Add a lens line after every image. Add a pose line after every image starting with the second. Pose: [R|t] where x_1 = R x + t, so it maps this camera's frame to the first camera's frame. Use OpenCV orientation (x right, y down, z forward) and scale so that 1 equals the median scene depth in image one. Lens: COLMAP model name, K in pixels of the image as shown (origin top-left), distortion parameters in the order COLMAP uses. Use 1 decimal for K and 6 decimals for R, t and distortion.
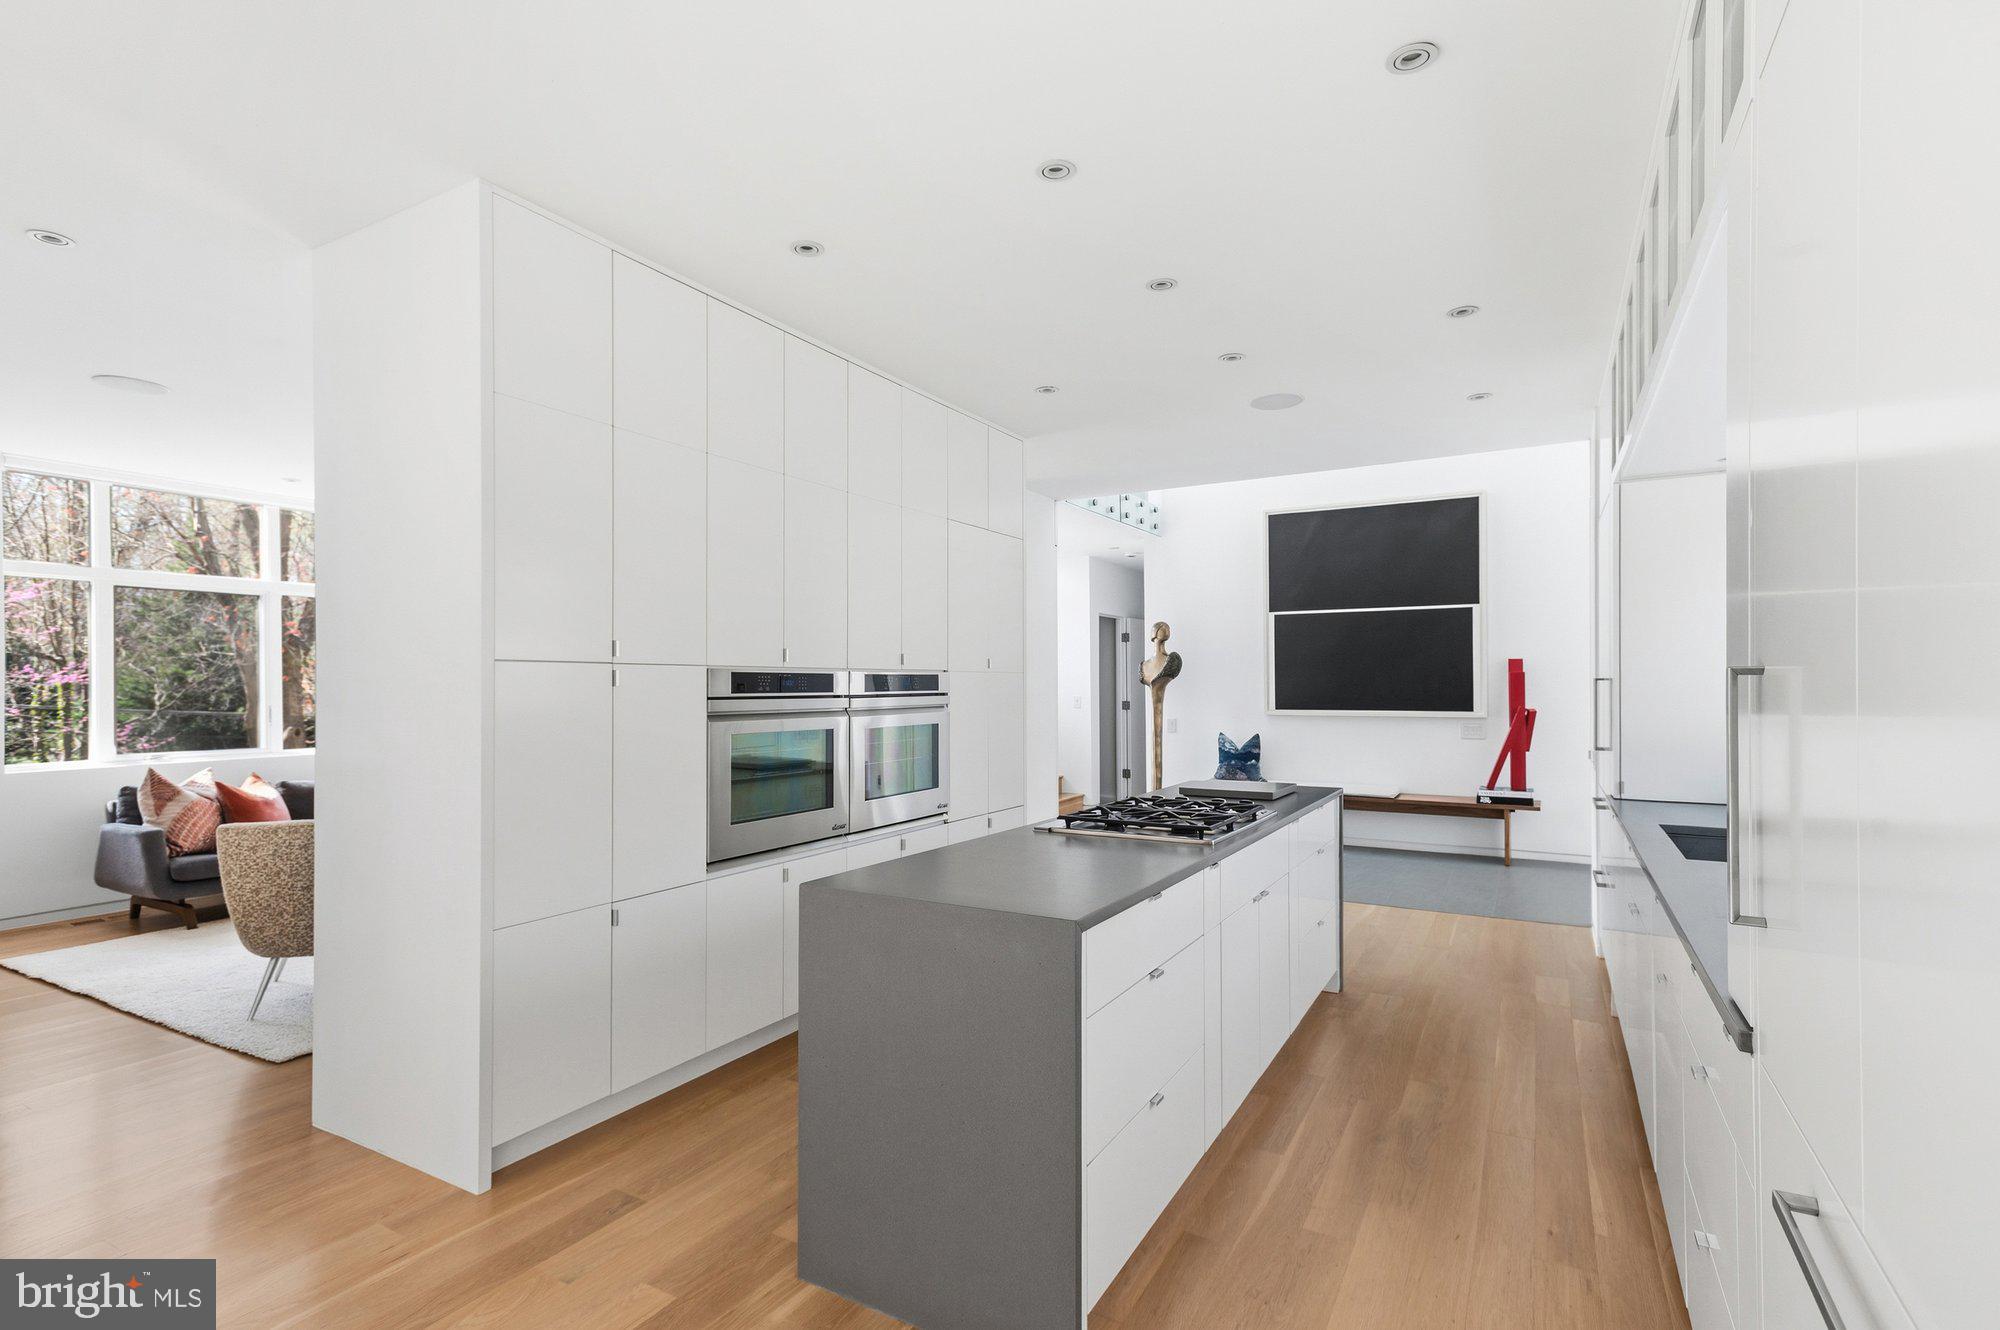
lens RADIAL K [[953.9, 0, 987.7], [0, 953.9, 663.3], [0, 0, 1]] dist [-0.010851, 0.000563]
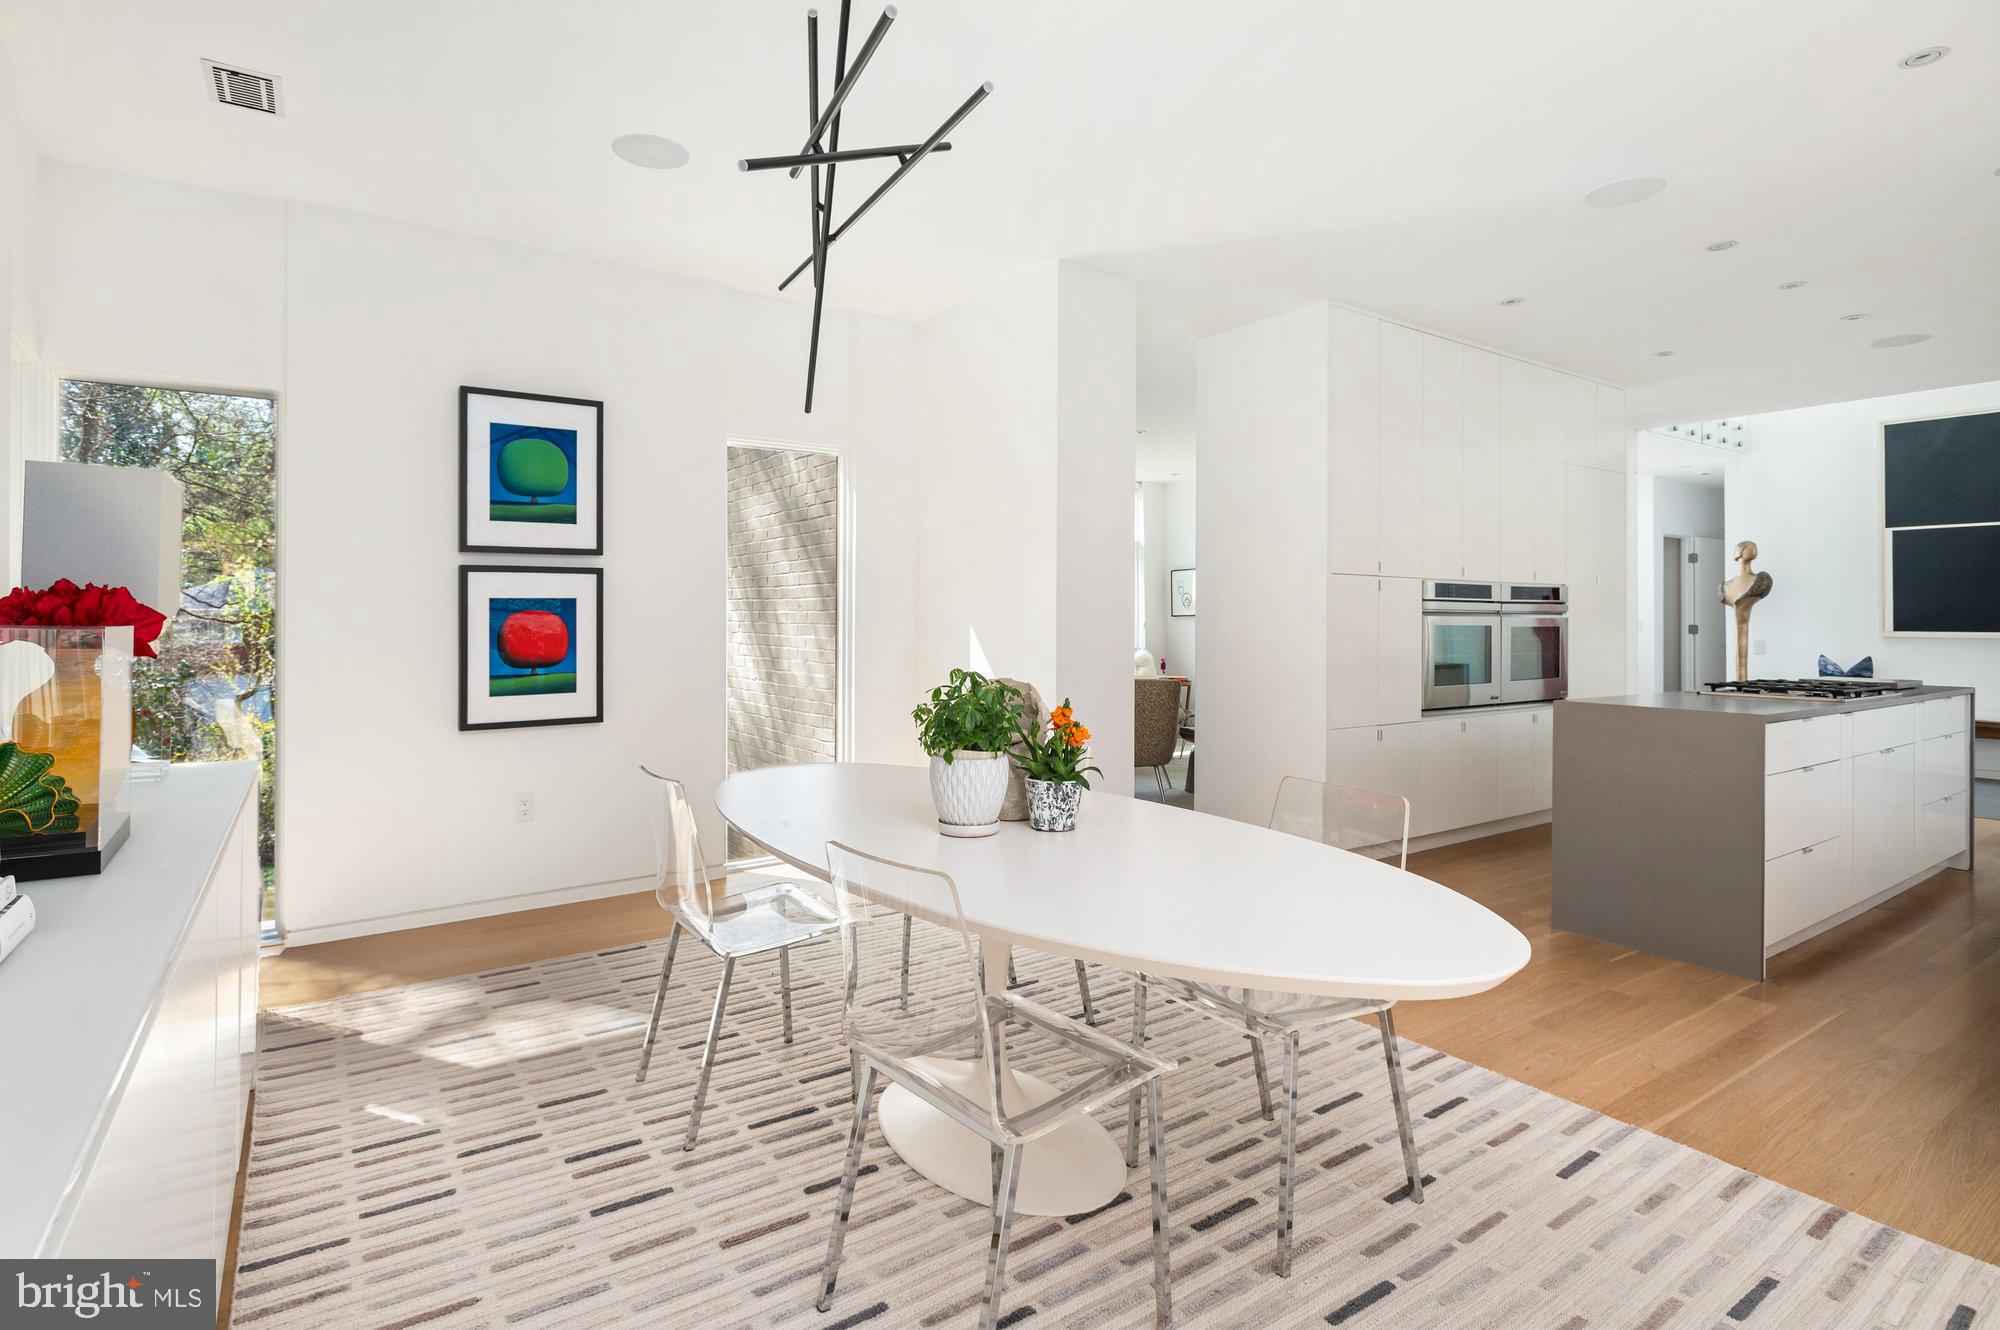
lens RADIAL K [[898.1, 0, 998.7], [0, 898.1, 601.3], [0, 0, 1]] dist [-0.000443, -0.026158]
pose [[0.880486, 0.000213, -0.474071, -0.073136], [0.004675, 0.999947, 0.009133, 0.007760], [0.474048, -0.010258, 0.880439, -0.192874]]
